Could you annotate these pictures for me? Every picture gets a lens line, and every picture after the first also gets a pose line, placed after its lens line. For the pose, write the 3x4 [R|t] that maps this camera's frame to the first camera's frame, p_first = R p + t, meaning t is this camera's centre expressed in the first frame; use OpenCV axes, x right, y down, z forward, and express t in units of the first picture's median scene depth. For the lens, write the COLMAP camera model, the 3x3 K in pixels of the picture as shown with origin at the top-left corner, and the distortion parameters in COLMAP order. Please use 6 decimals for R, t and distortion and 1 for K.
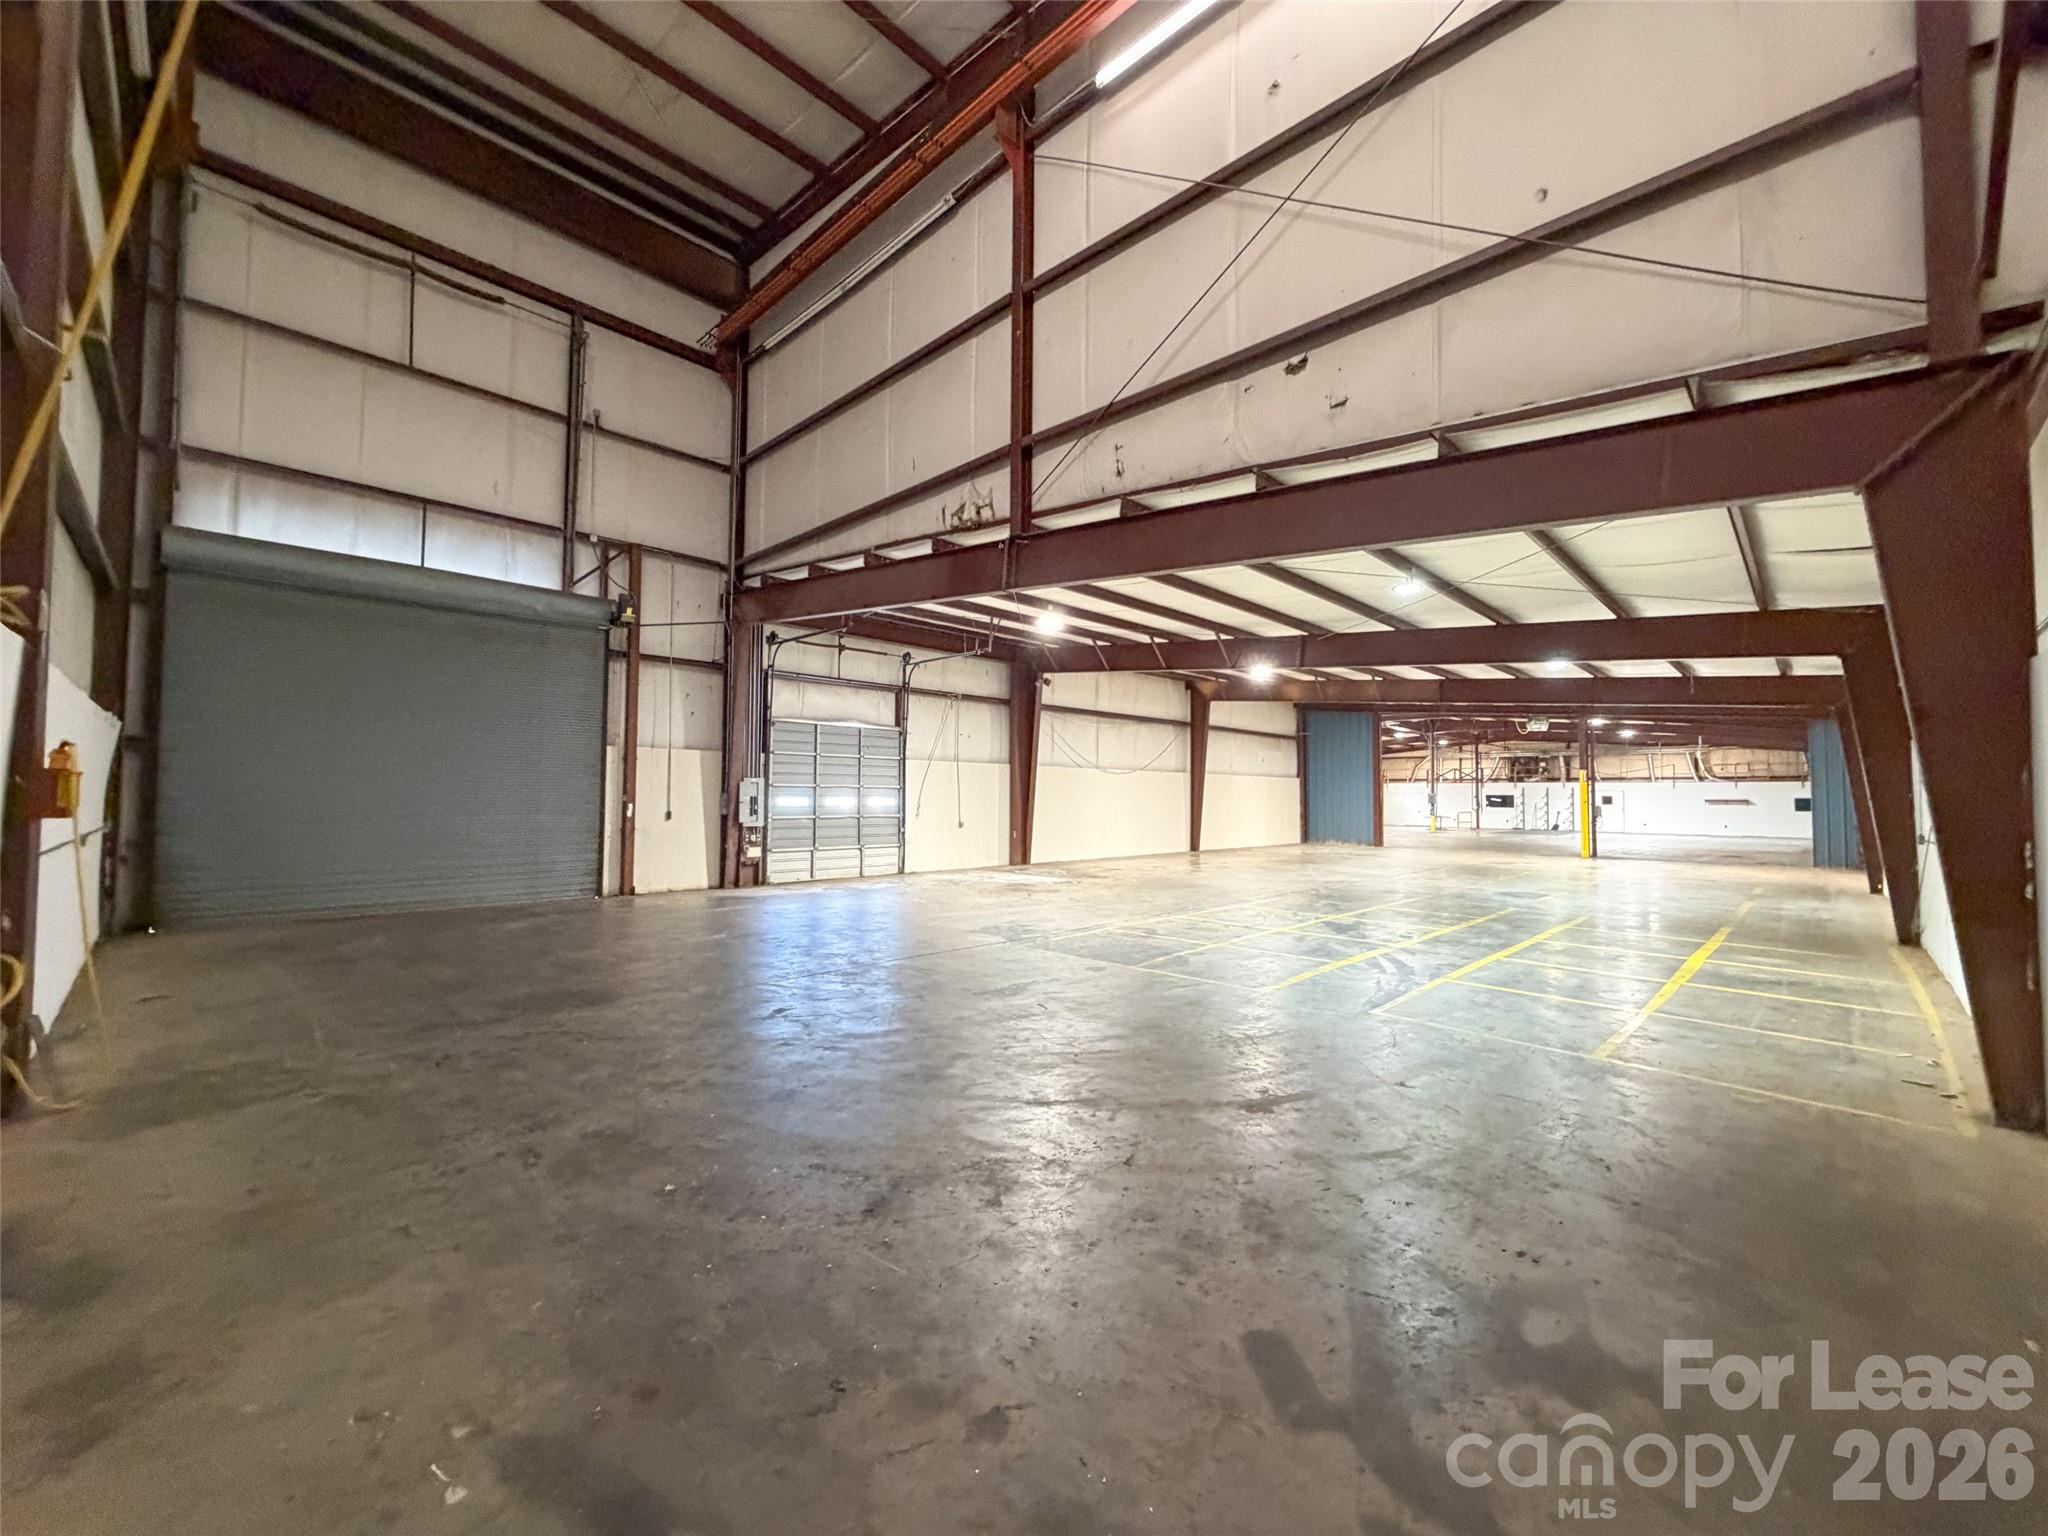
lens RADIAL K [[814.3, 0, 1013.8], [0, 814.3, 767.0], [0, 0, 1]] dist [0.001252, 0.000177]
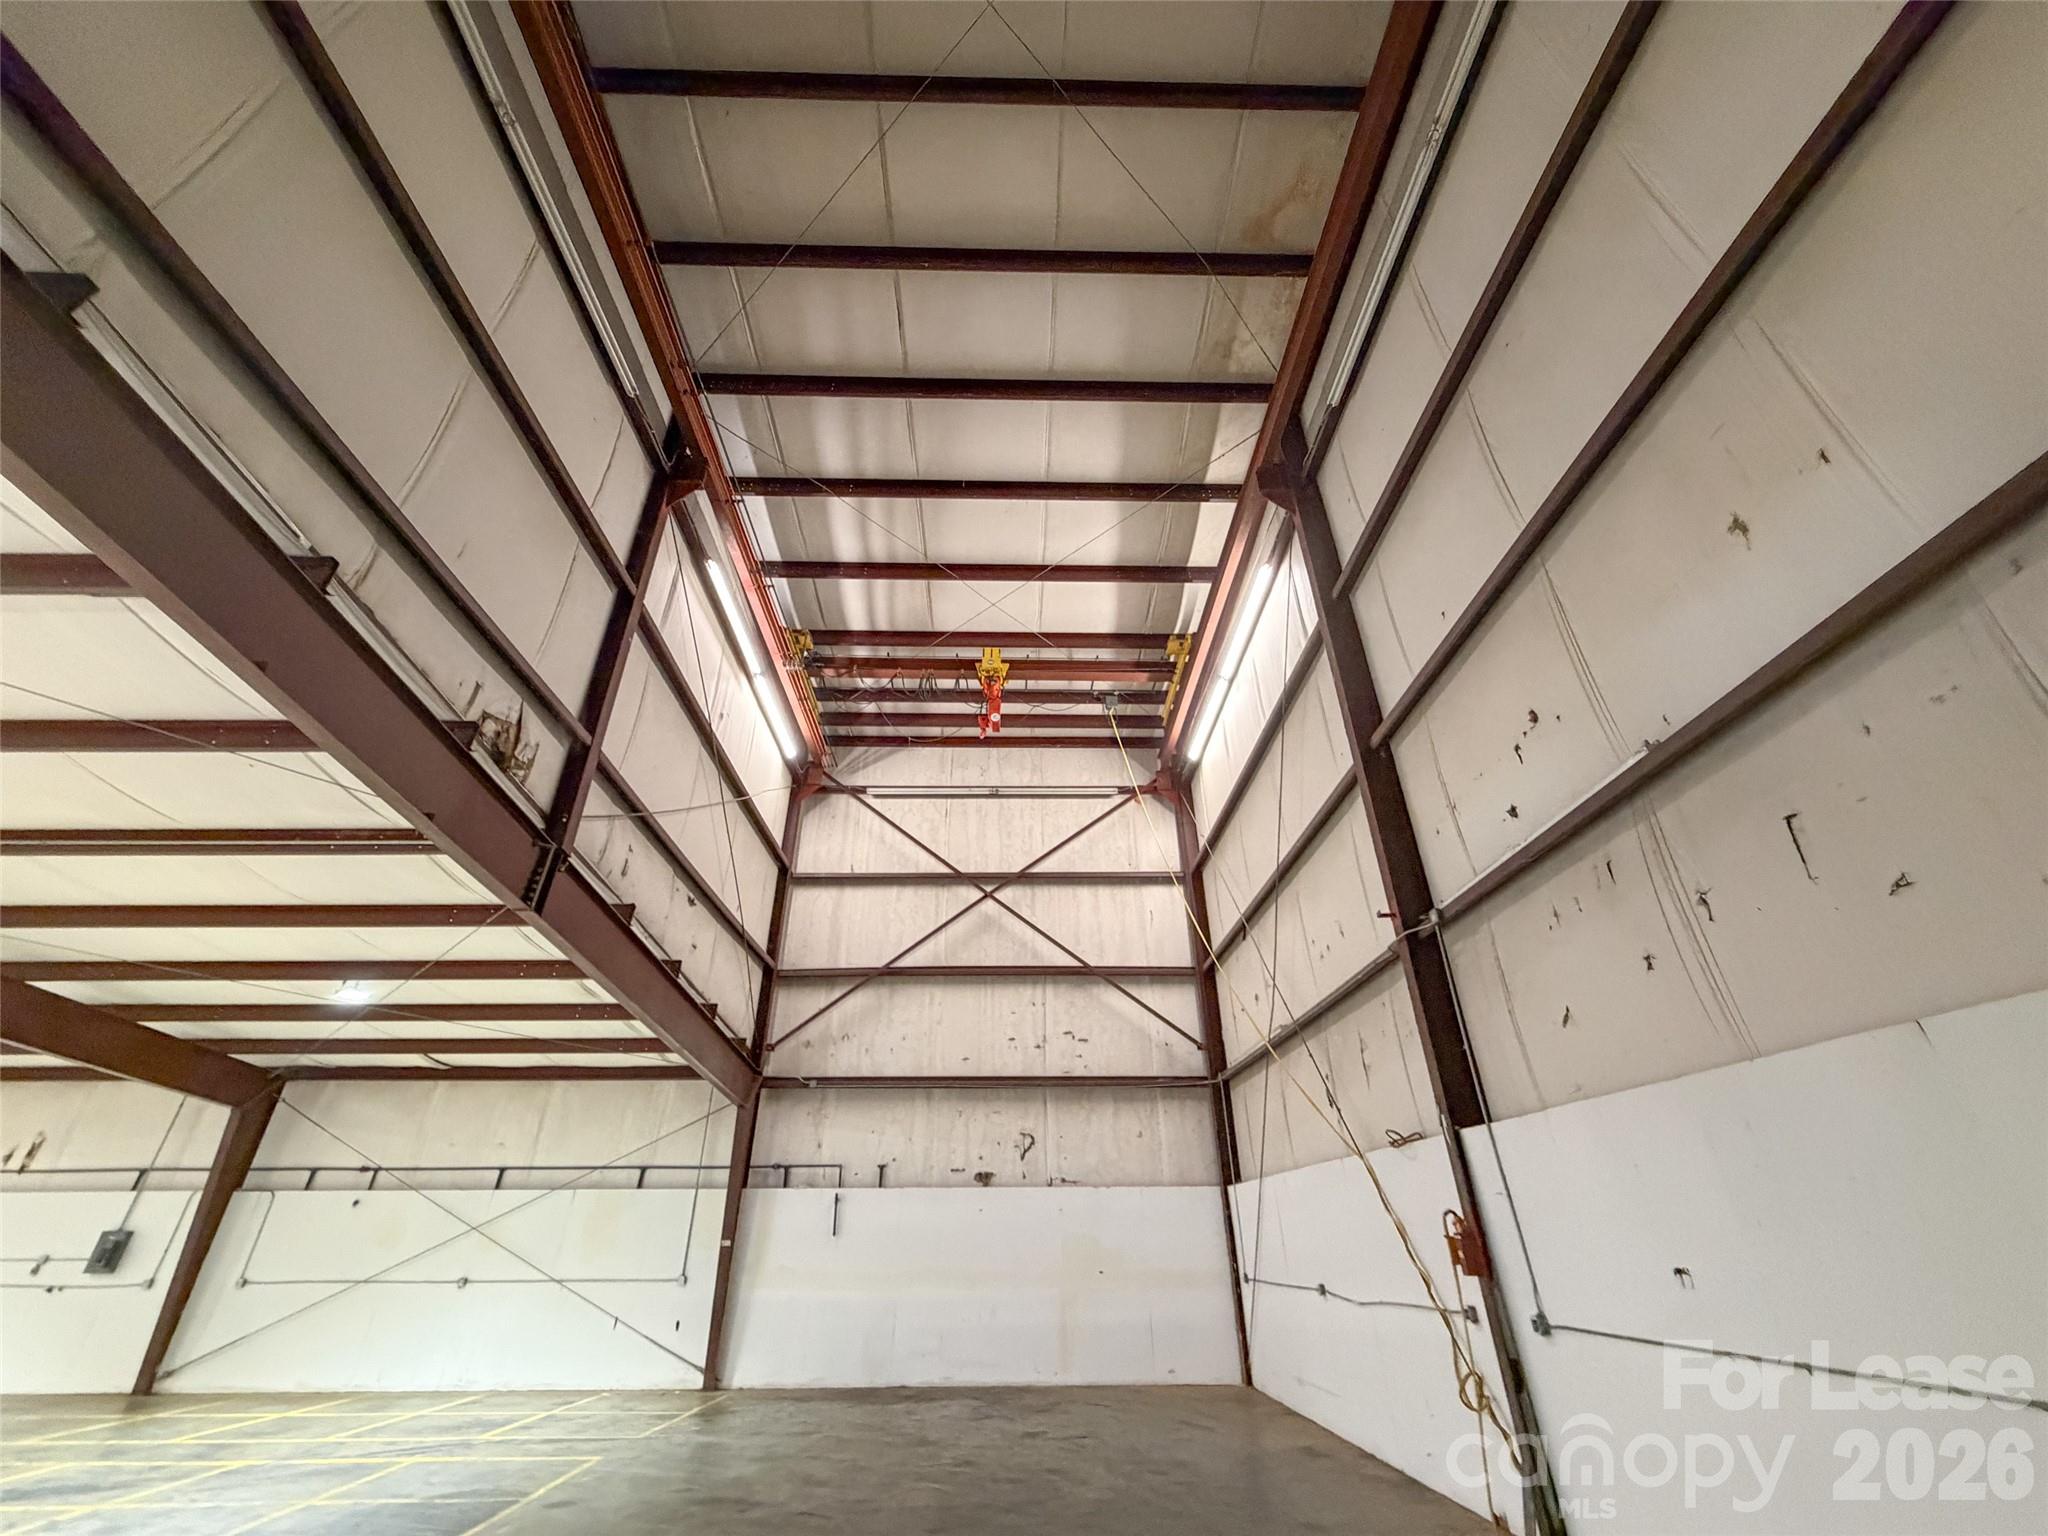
lens RADIAL K [[814.3, 0, 1019.7], [0, 814.3, 773.8], [0, 0, 1]] dist [0.001252, 0.000177]
pose [[-0.717957, 0.339210, 0.607844, -0.765426], [-0.026005, 0.859550, -0.510390, 0.030183], [-0.695602, -0.382245, -0.608298, 1.157433]]
